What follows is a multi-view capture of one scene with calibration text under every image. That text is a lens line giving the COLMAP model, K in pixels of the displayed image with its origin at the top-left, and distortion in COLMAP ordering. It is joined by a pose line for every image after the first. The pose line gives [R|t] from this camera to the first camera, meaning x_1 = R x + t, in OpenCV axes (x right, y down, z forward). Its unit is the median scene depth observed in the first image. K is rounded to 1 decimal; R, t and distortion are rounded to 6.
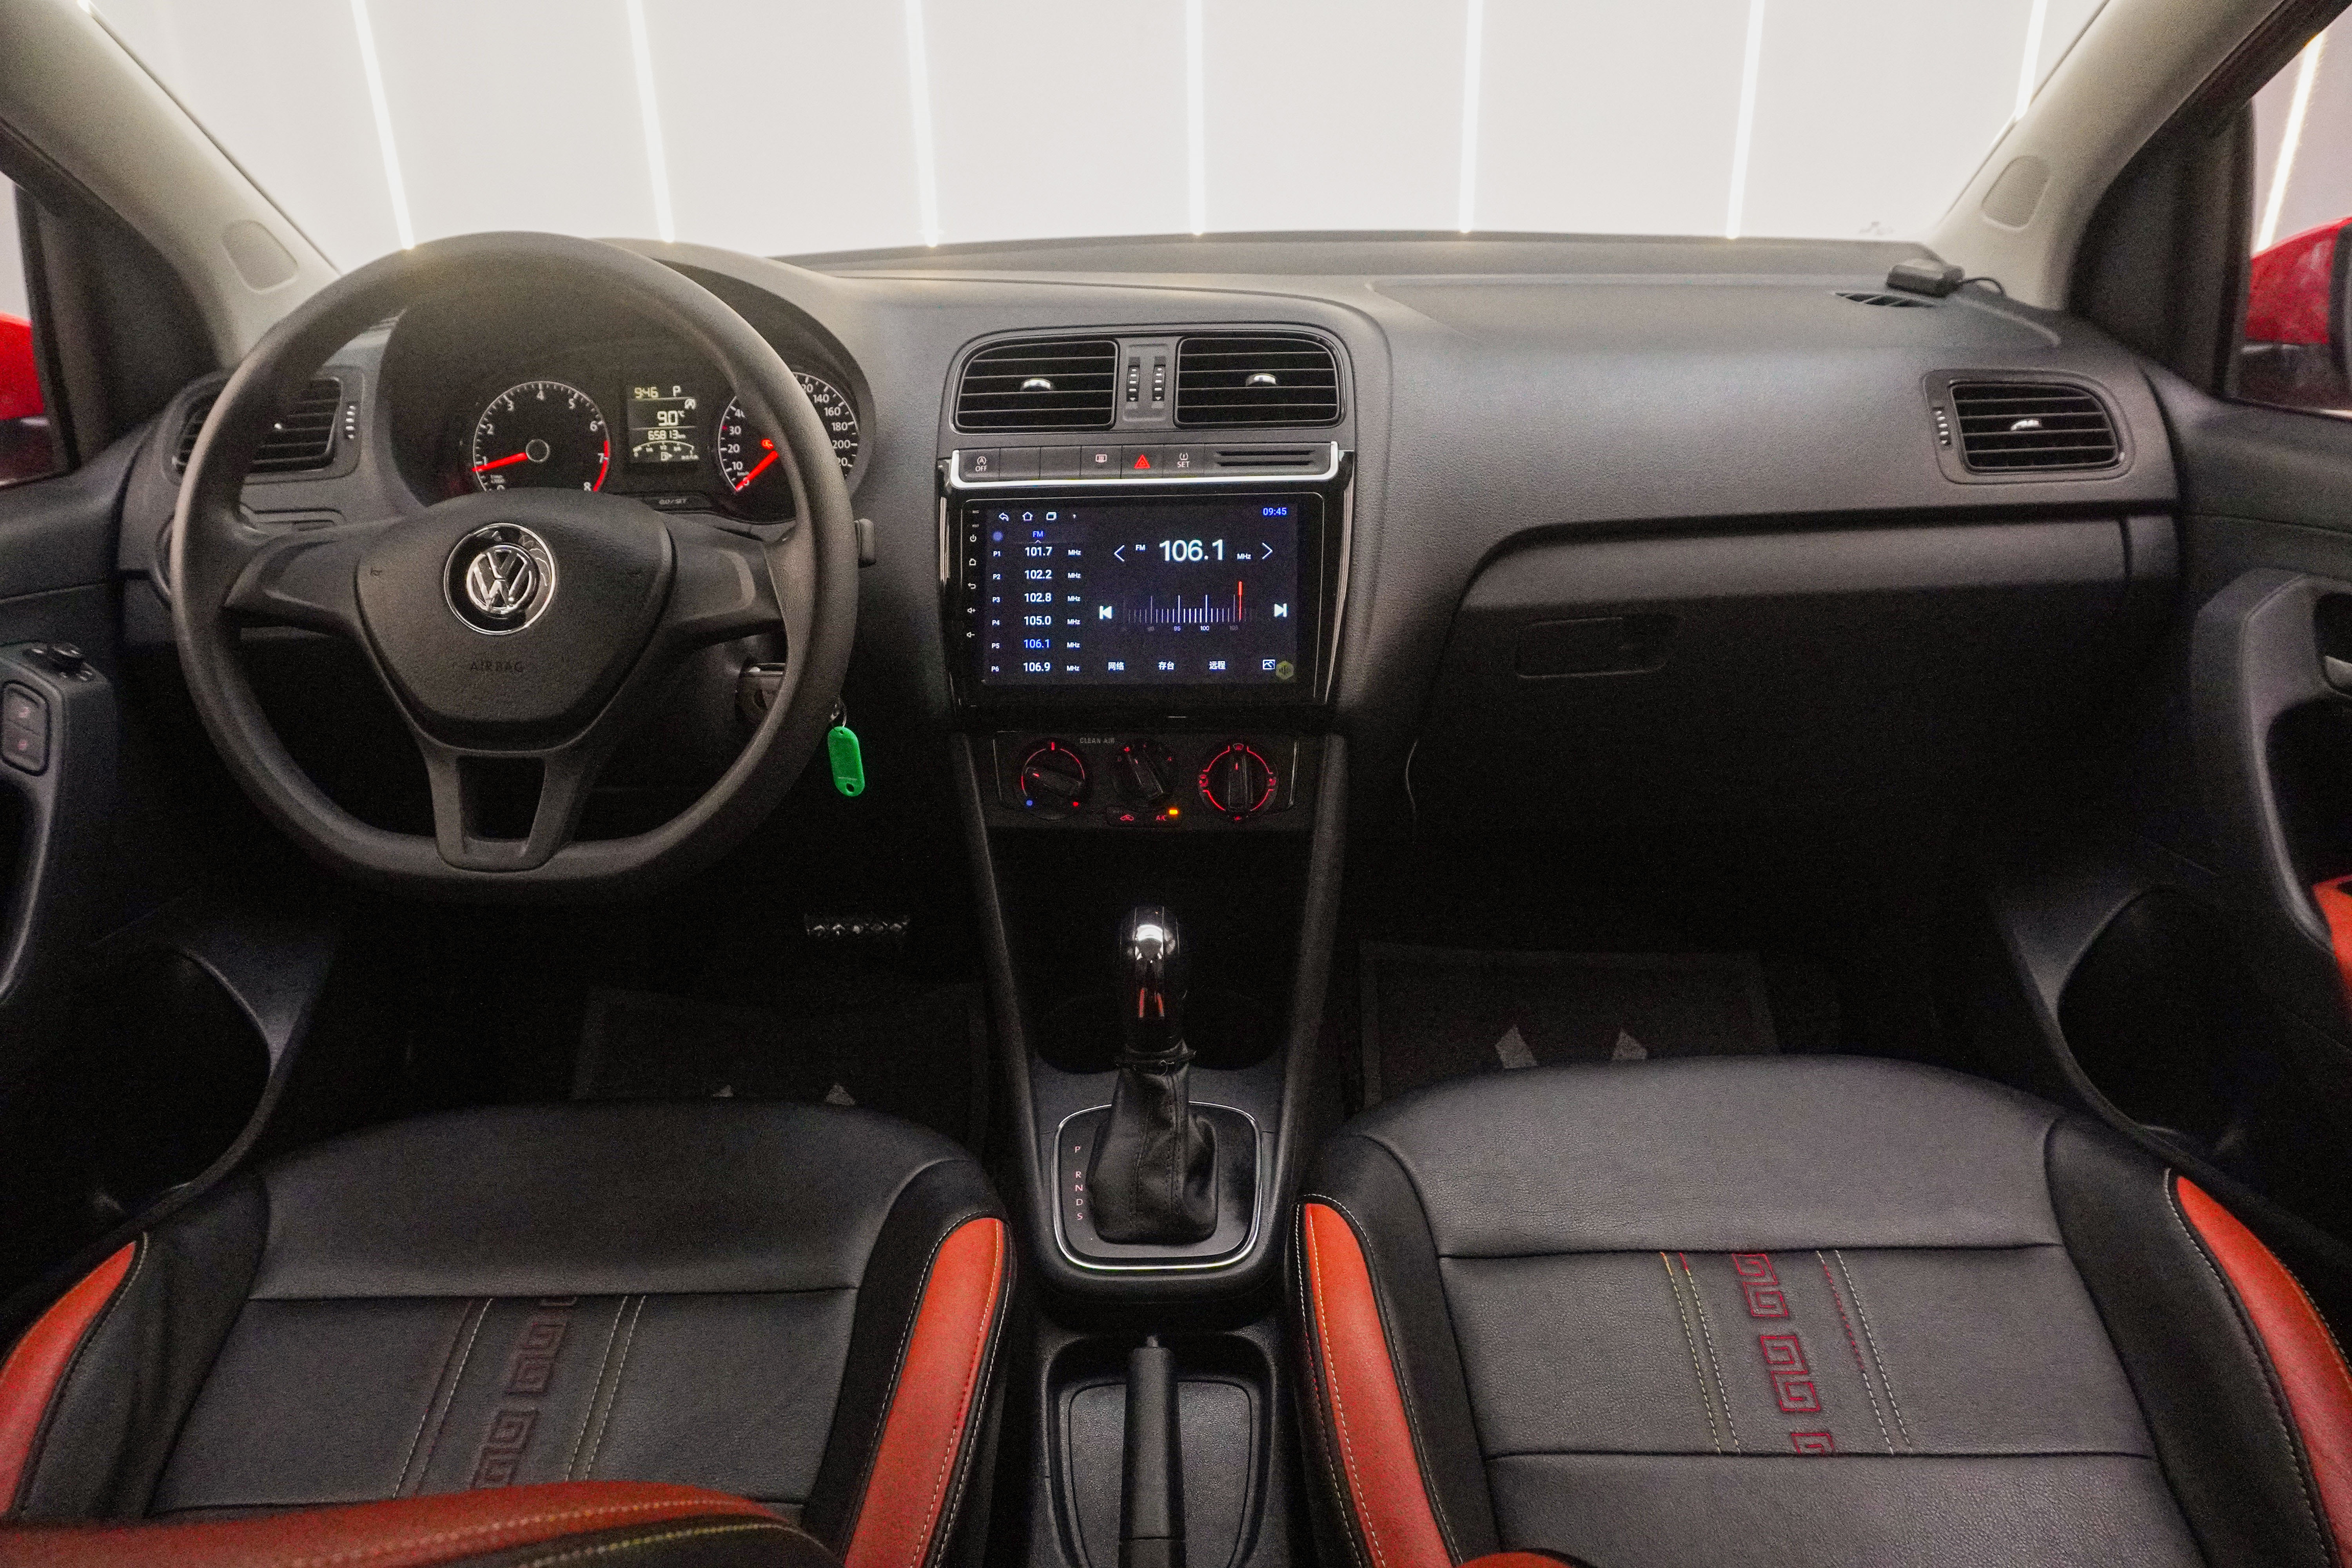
lens RADIAL K [[1570.9, 0, 1185.4], [0, 1570.9, 770.0], [0, 0, 1]] dist [-0.030949, 0.020968]
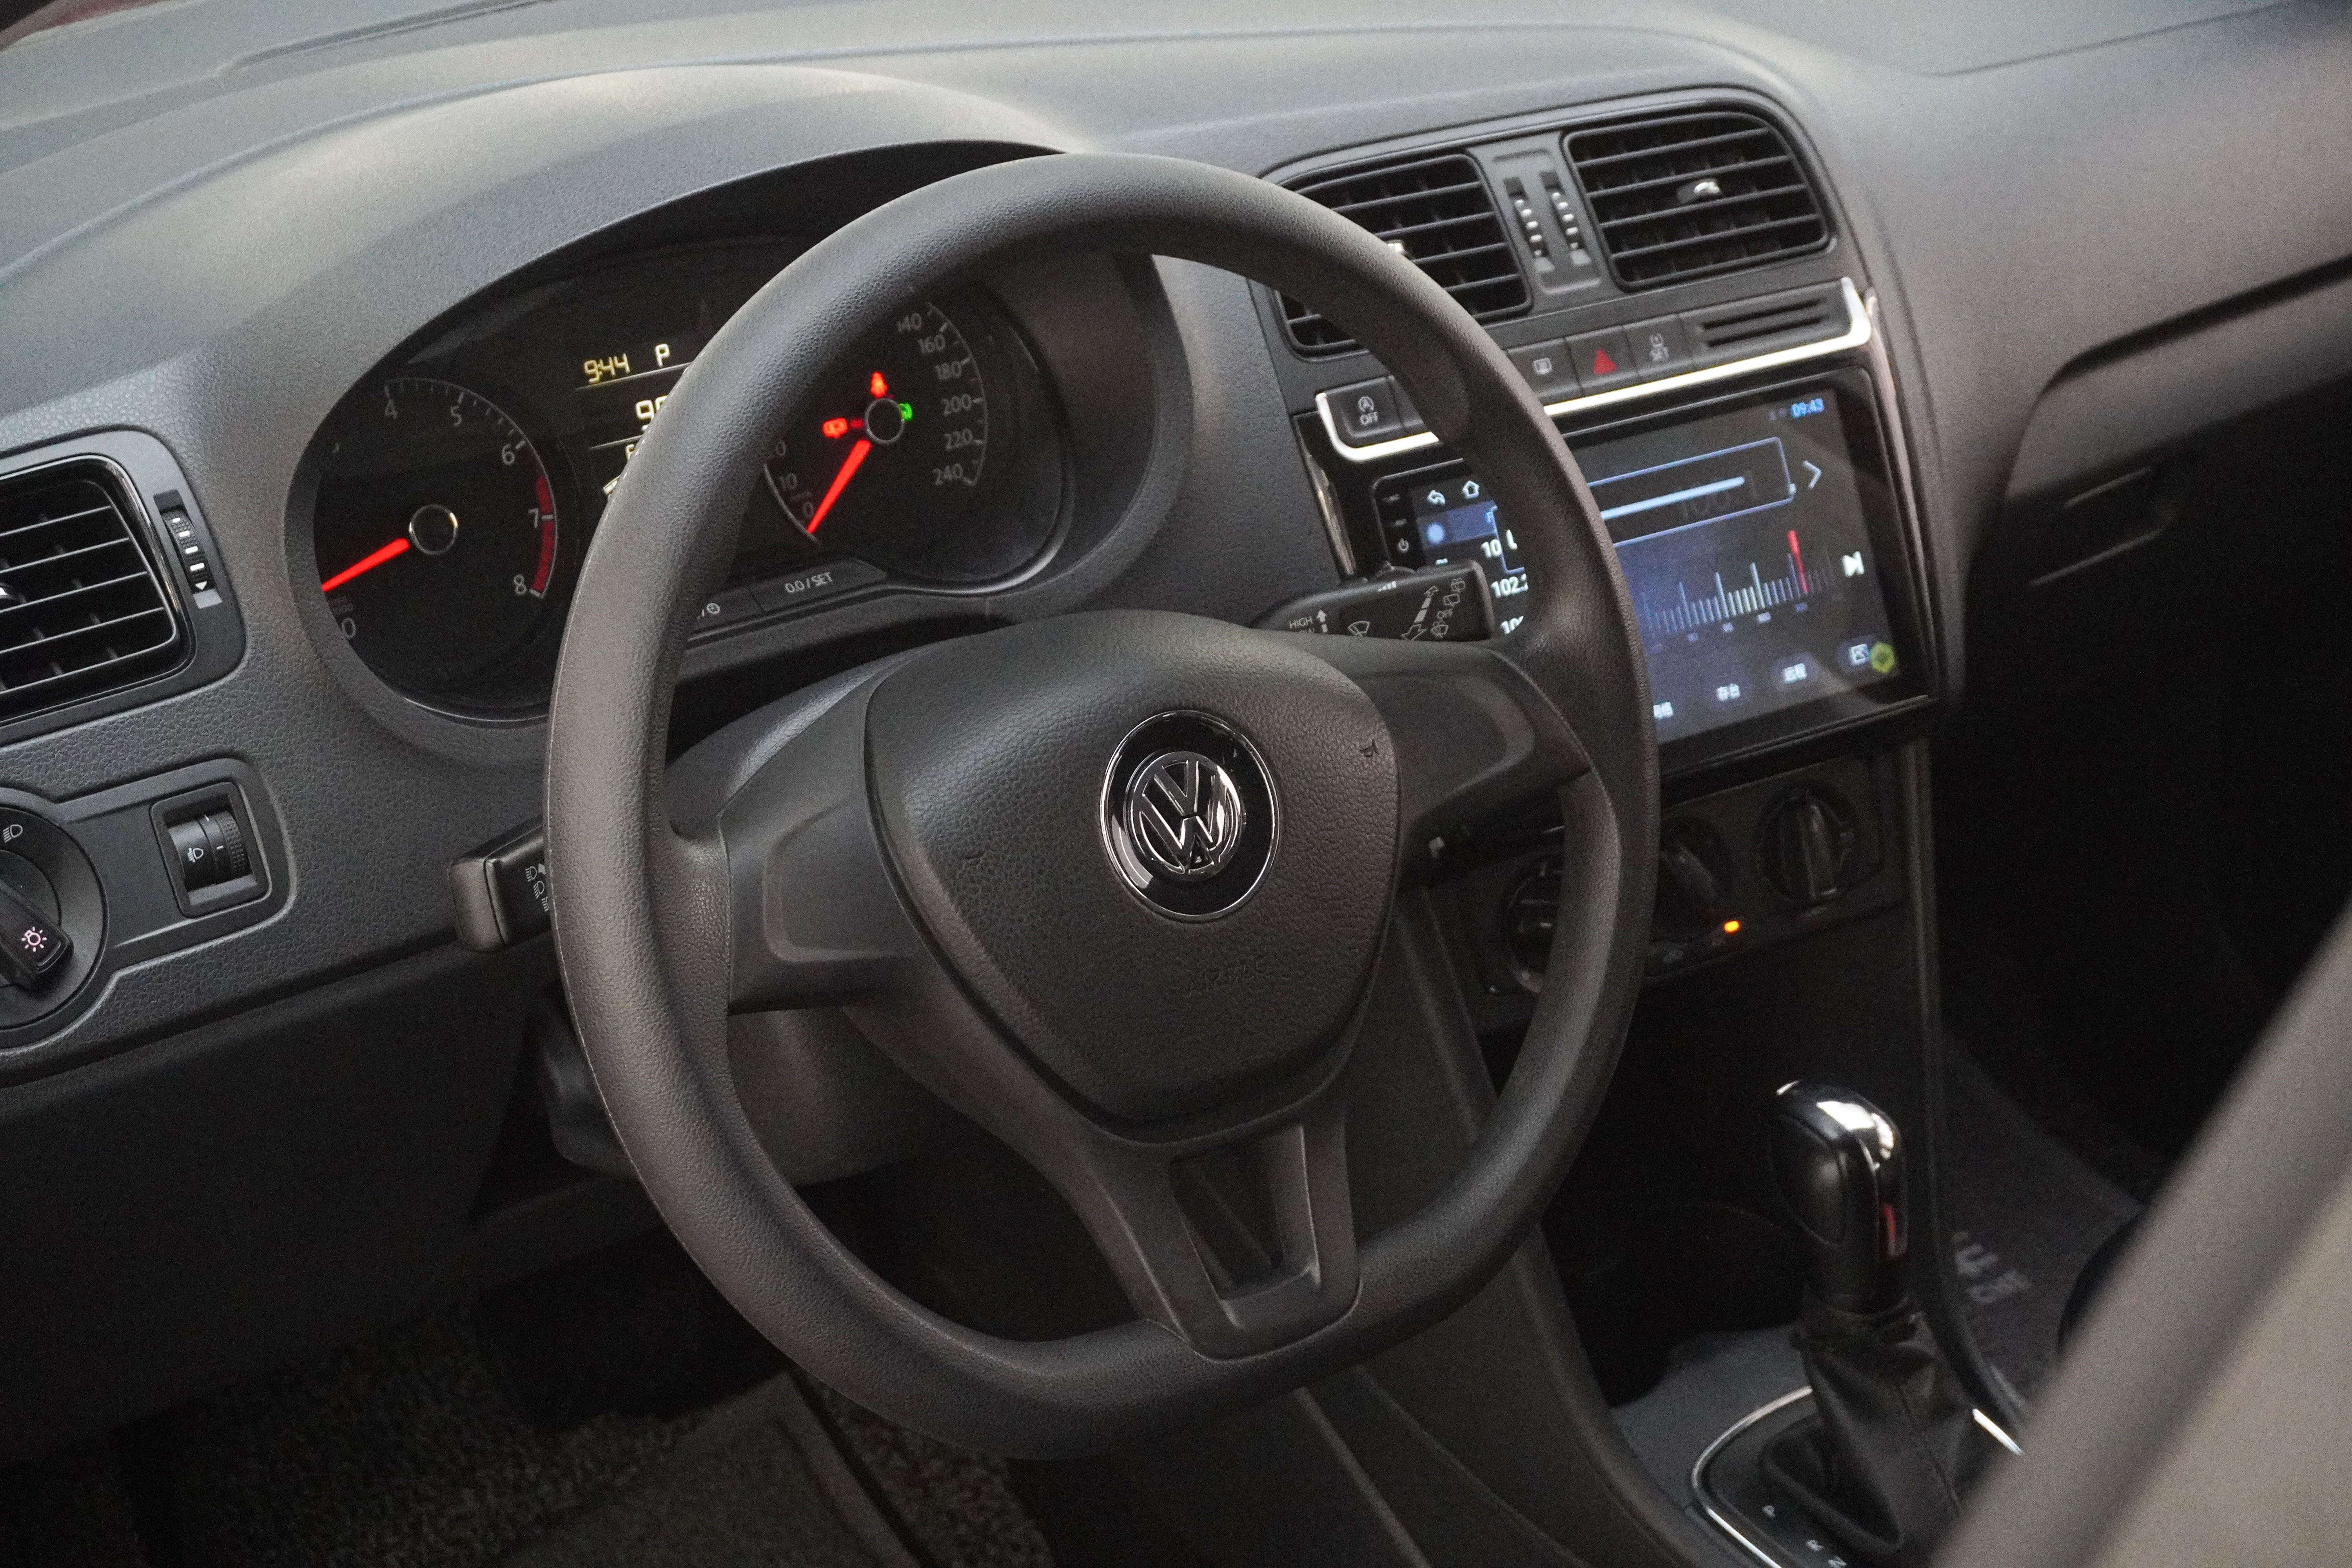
lens RADIAL K [[3601.9, 0, 1177.2], [0, 3601.9, 792.0], [0, 0, 1]] dist [0.024326, 0.000000]
pose [[0.796949, -0.233935, 0.556908, -0.805578], [0.203876, 0.972033, 0.116561, -0.196050], [-0.568601, 0.020647, 0.822354, -0.012261]]
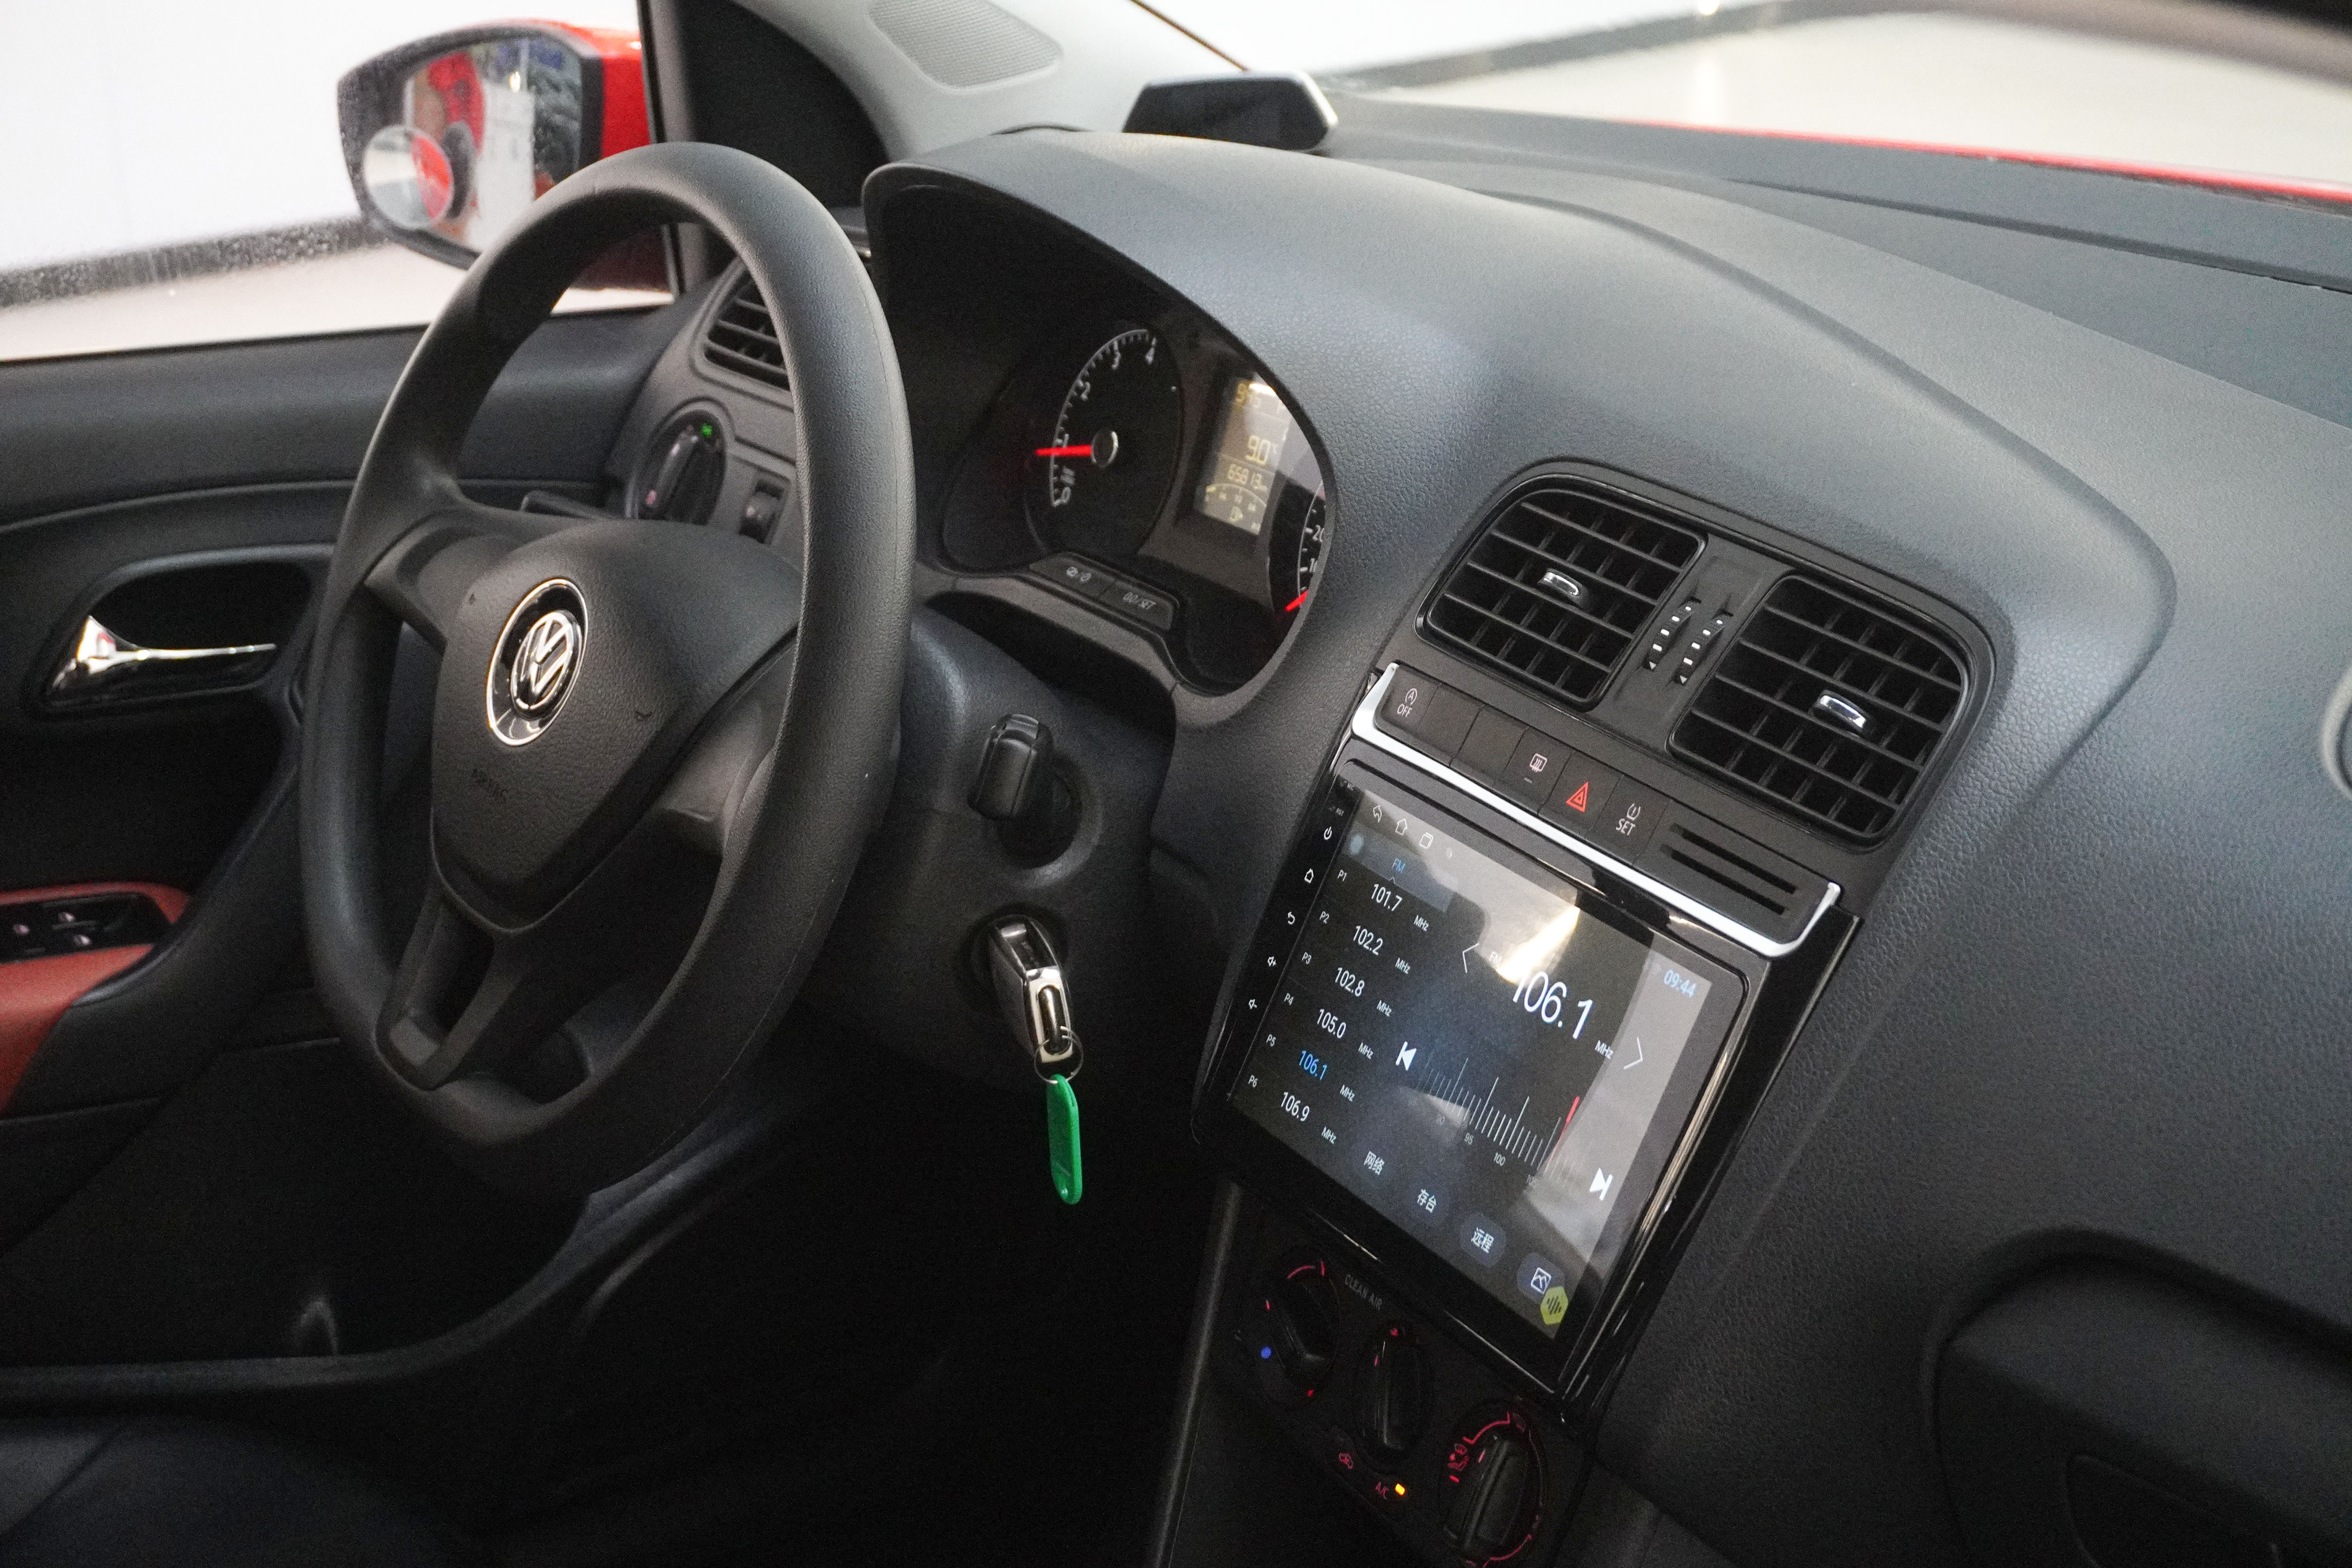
lens RADIAL K [[4088.5, 0, 1174.9], [0, 4088.5, 785.3], [0, 0, 1]] dist [0.047715, 0.000000]
pose [[0.556799, 0.305817, -0.772303, 0.748569], [-0.333399, 0.933860, 0.129423, -0.274397], [0.760802, 0.185422, 0.621931, 0.102978]]
